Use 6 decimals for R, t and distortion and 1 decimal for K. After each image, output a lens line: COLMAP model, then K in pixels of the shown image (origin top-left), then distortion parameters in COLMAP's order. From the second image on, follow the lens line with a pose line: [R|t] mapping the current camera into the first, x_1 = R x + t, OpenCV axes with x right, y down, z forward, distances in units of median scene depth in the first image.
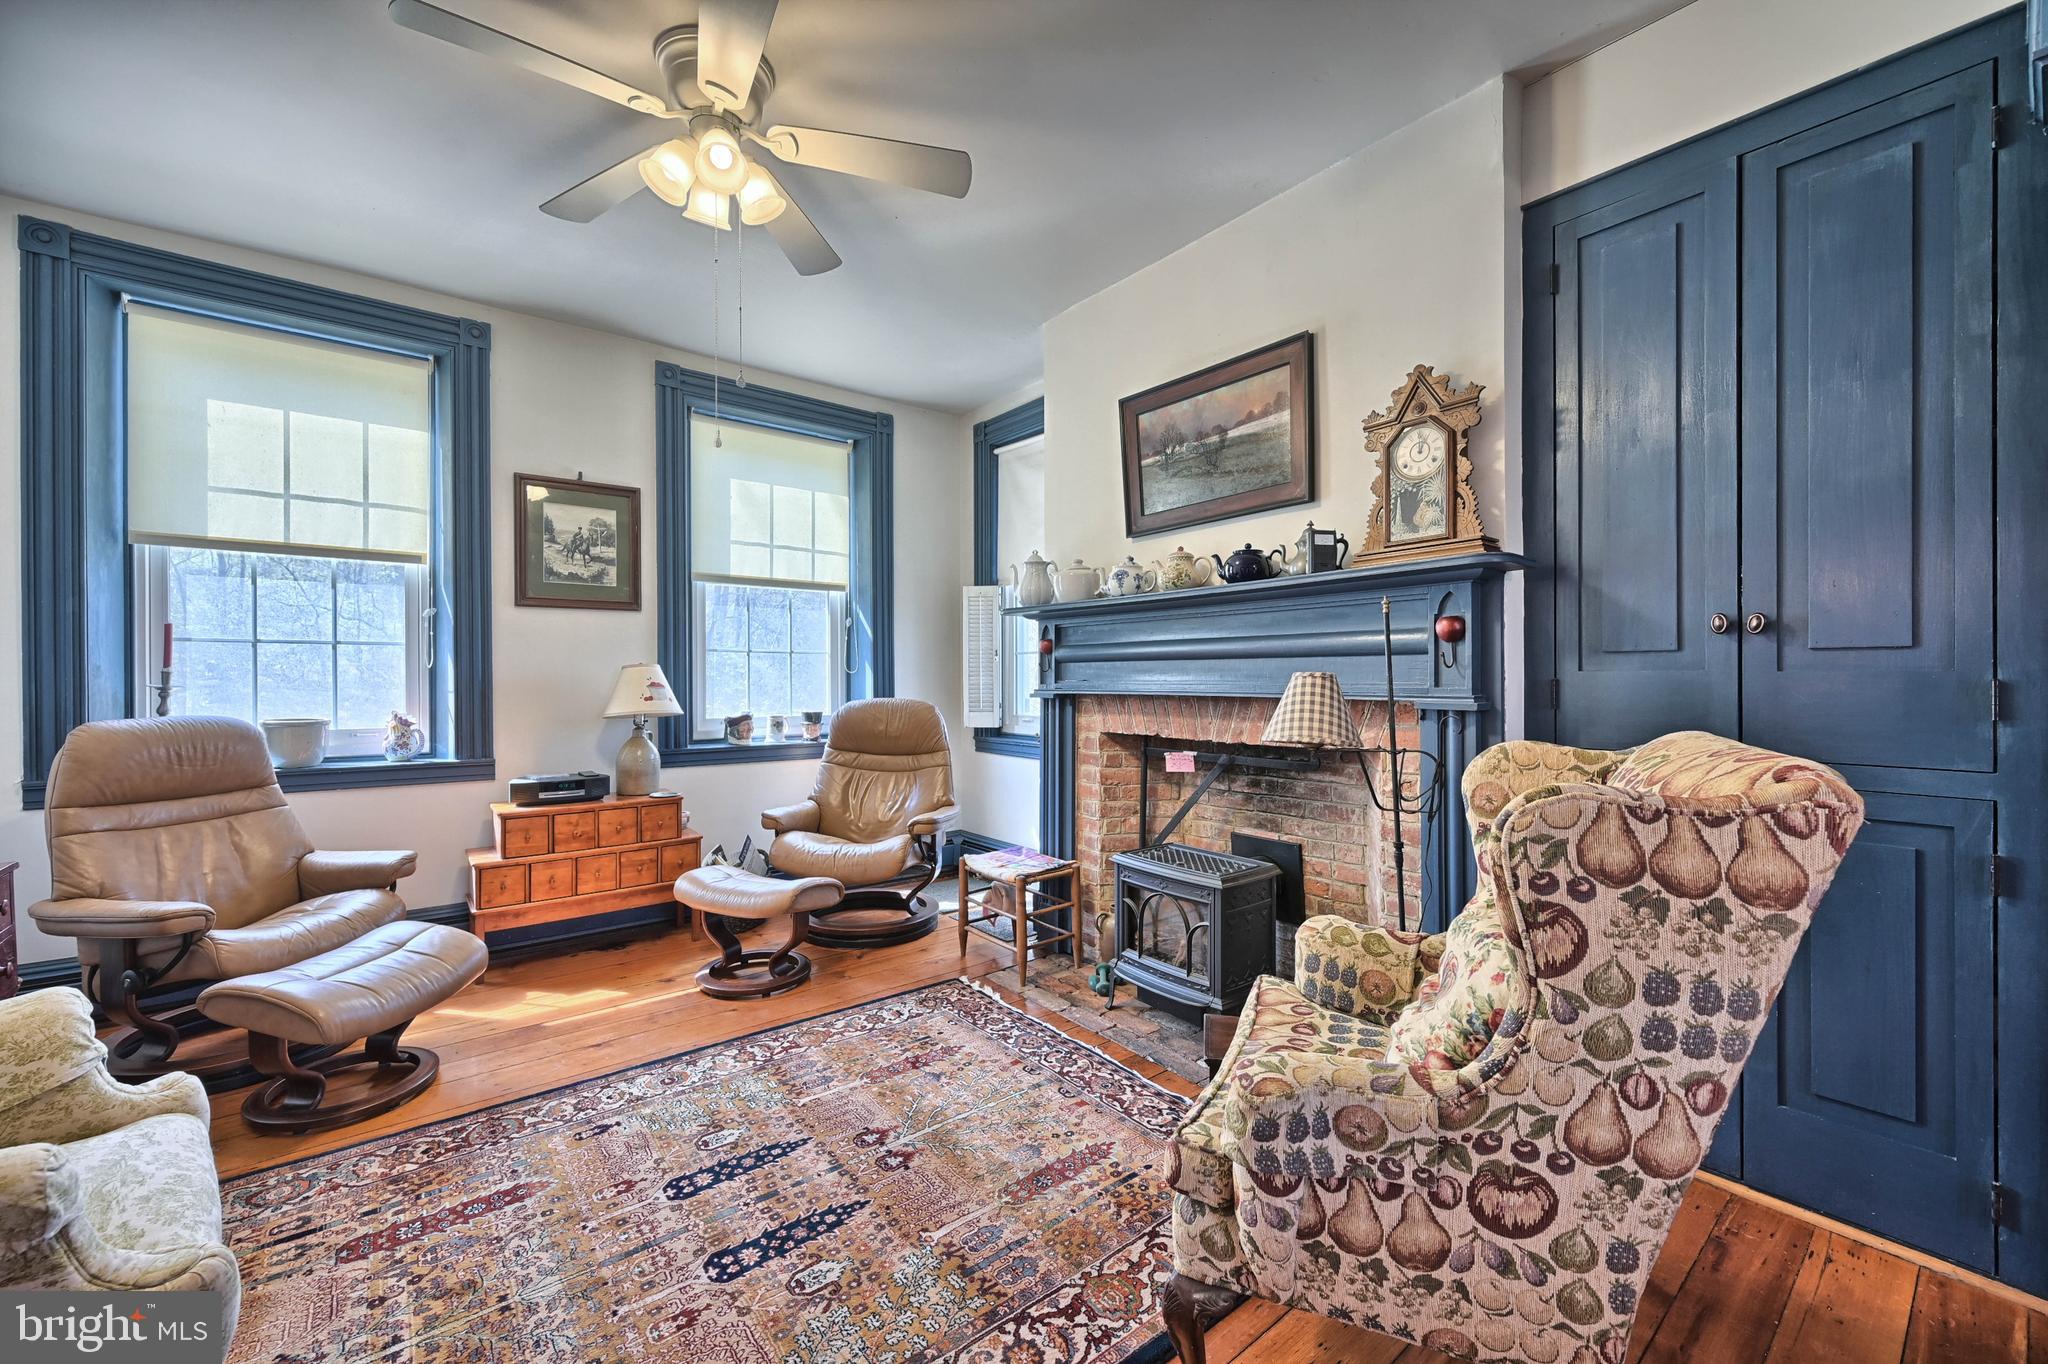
lens RADIAL K [[803.1, 0, 1019.8], [0, 803.1, 676.4], [0, 0, 1]] dist [0.001187, -0.000149]
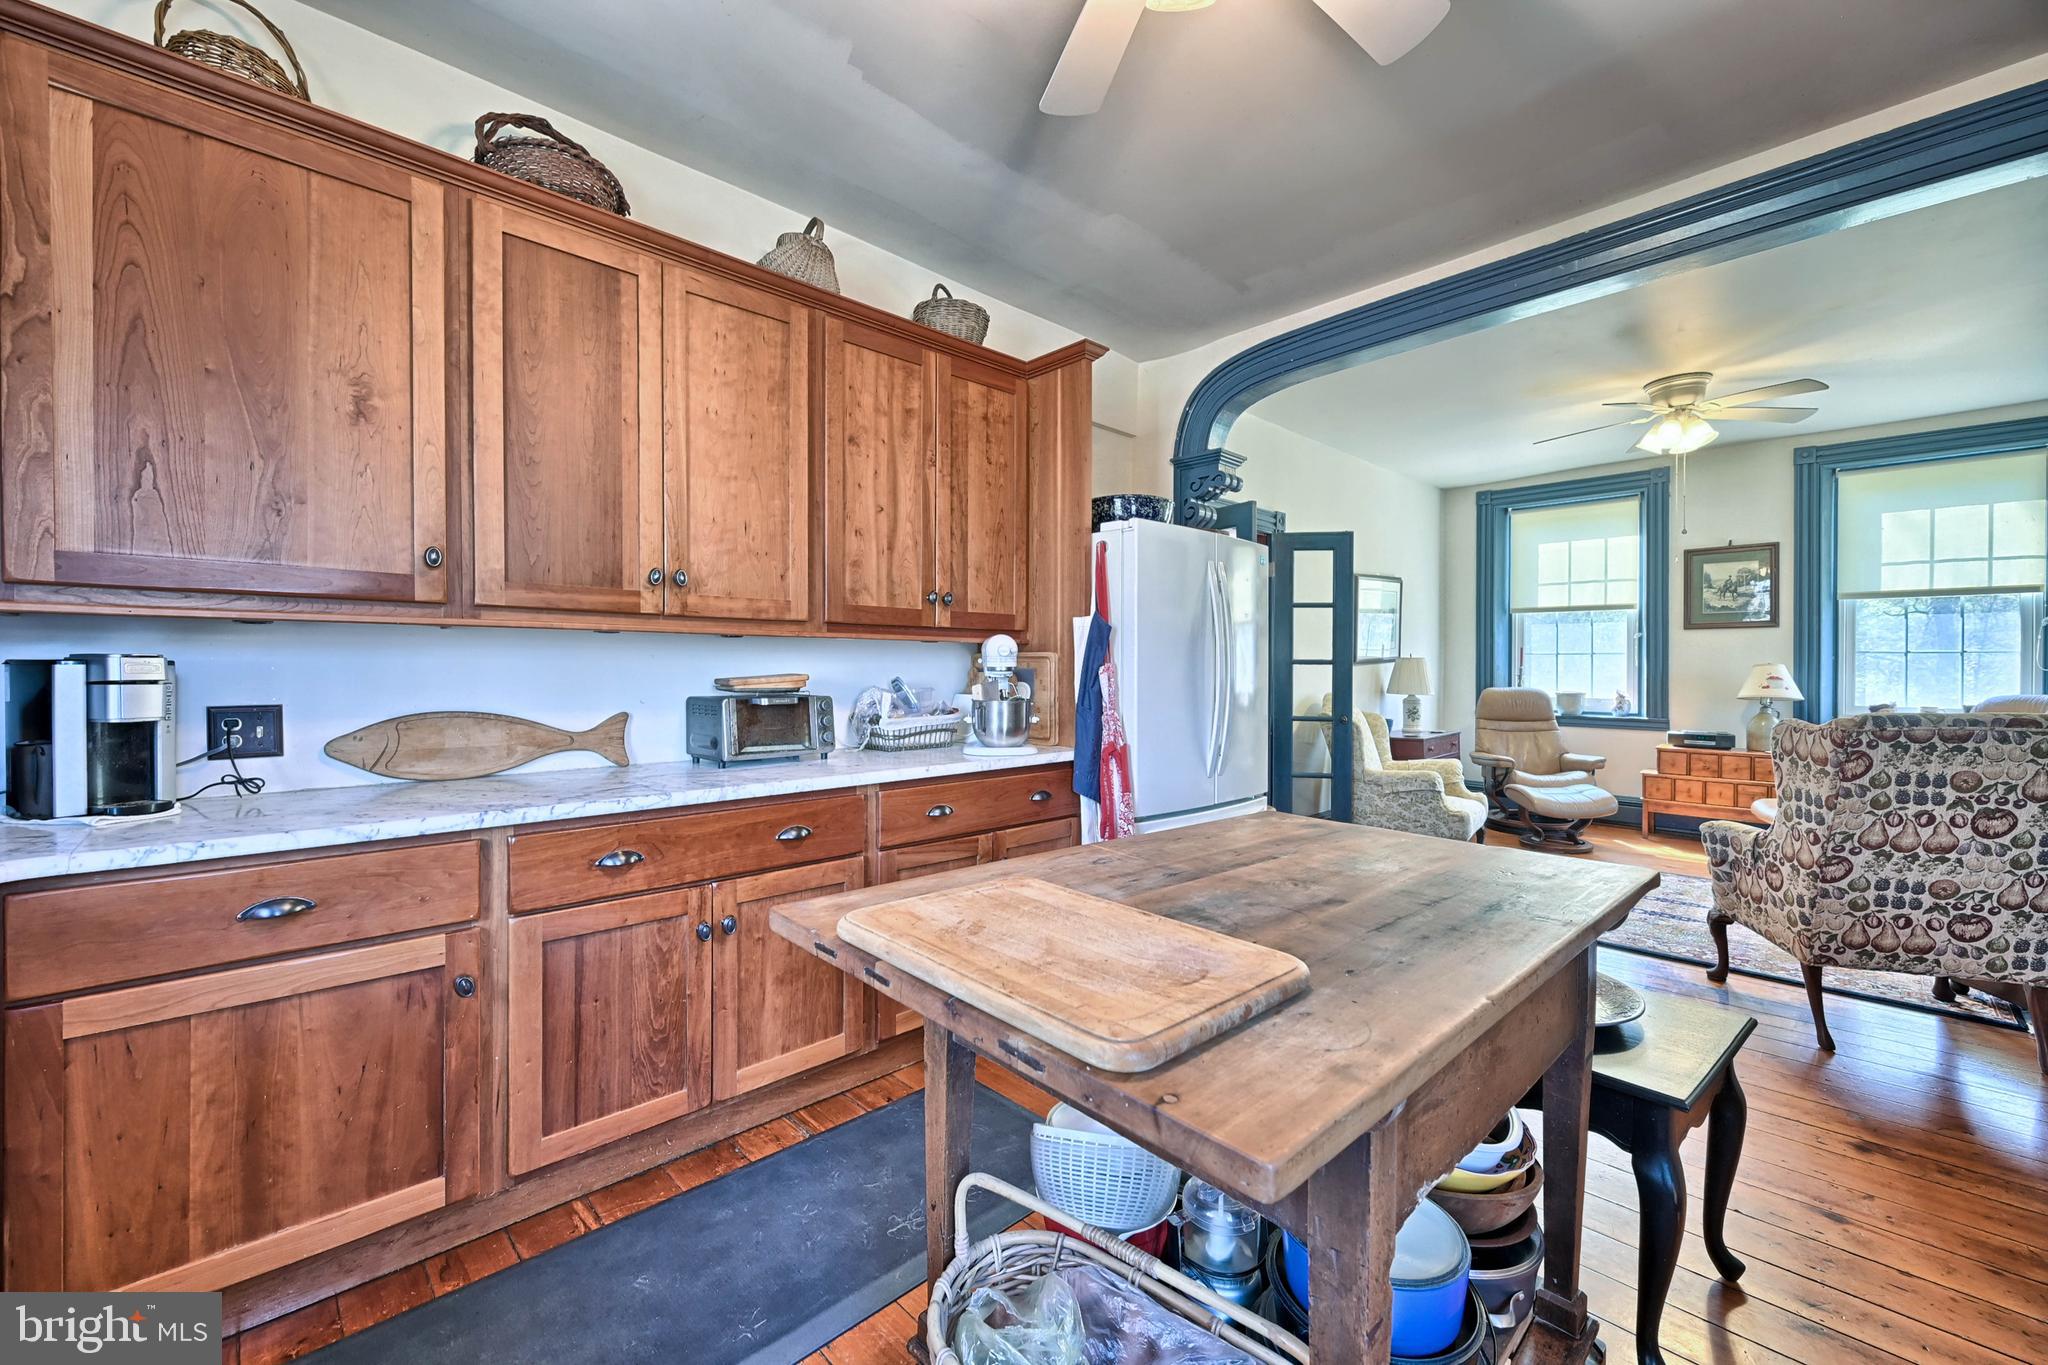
lens RADIAL K [[803.1, 0, 1018.5], [0, 803.1, 674.0], [0, 0, 1]] dist [0.001187, -0.000149]
pose [[0.086858, 0.010321, -0.996167, 1.071865], [-0.001933, 0.999946, 0.010192, -0.011281], [0.996219, 0.001041, 0.086873, -0.613425]]
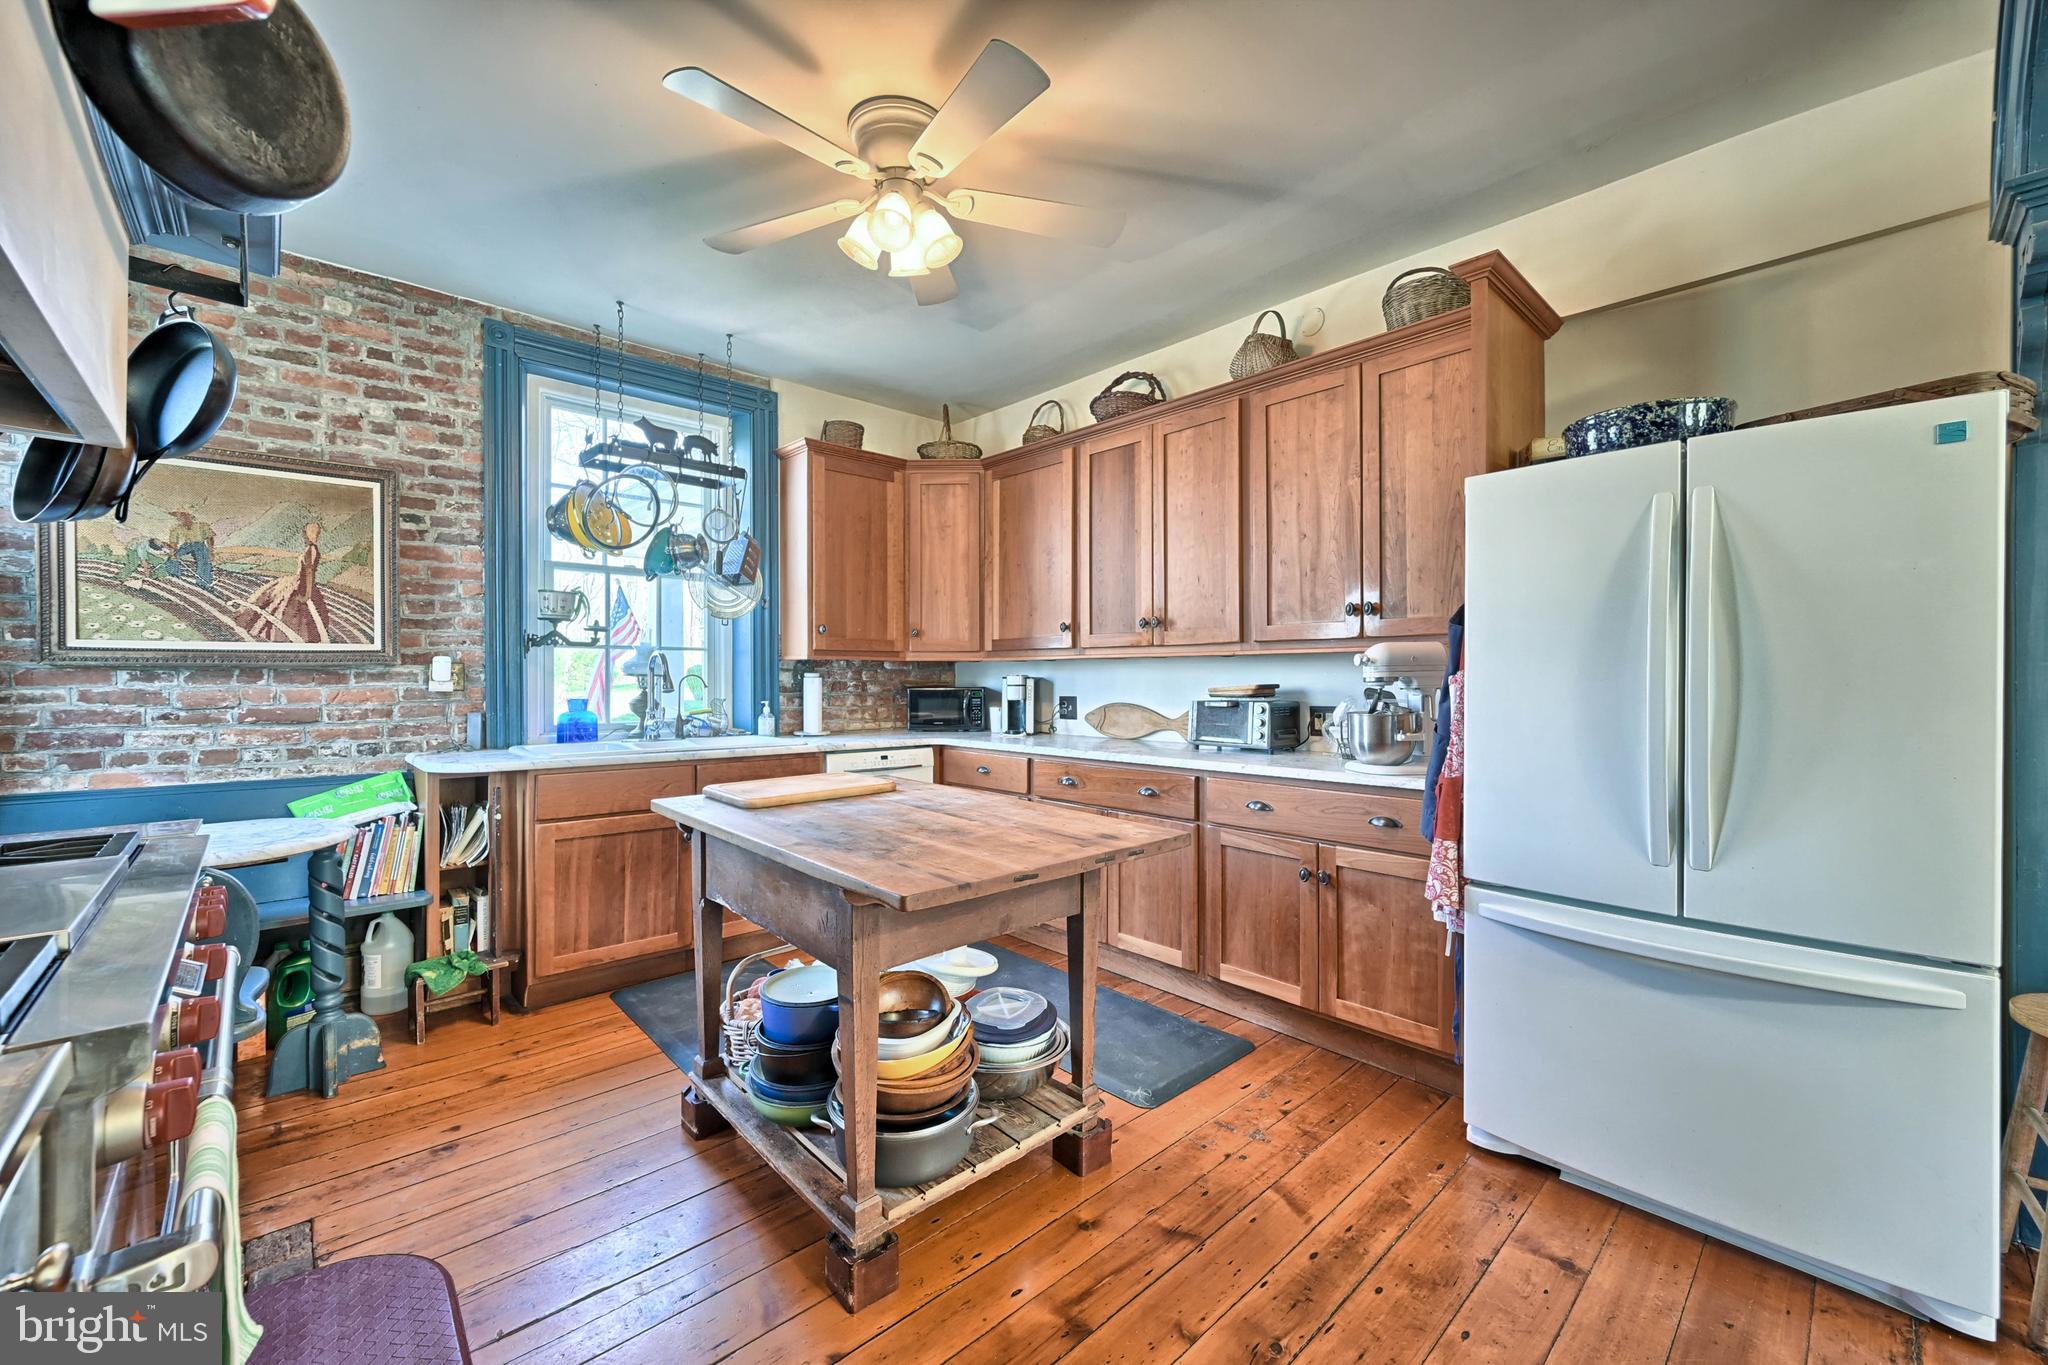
lens RADIAL K [[803.1, 0, 1015.2], [0, 803.1, 679.4], [0, 0, 1]] dist [0.001187, -0.000149]
pose [[-0.997023, 0.004695, -0.076956, 0.591794], [0.004695, 0.999989, 0.000174, -0.010016], [0.076956, -0.000188, -0.997034, 0.290249]]
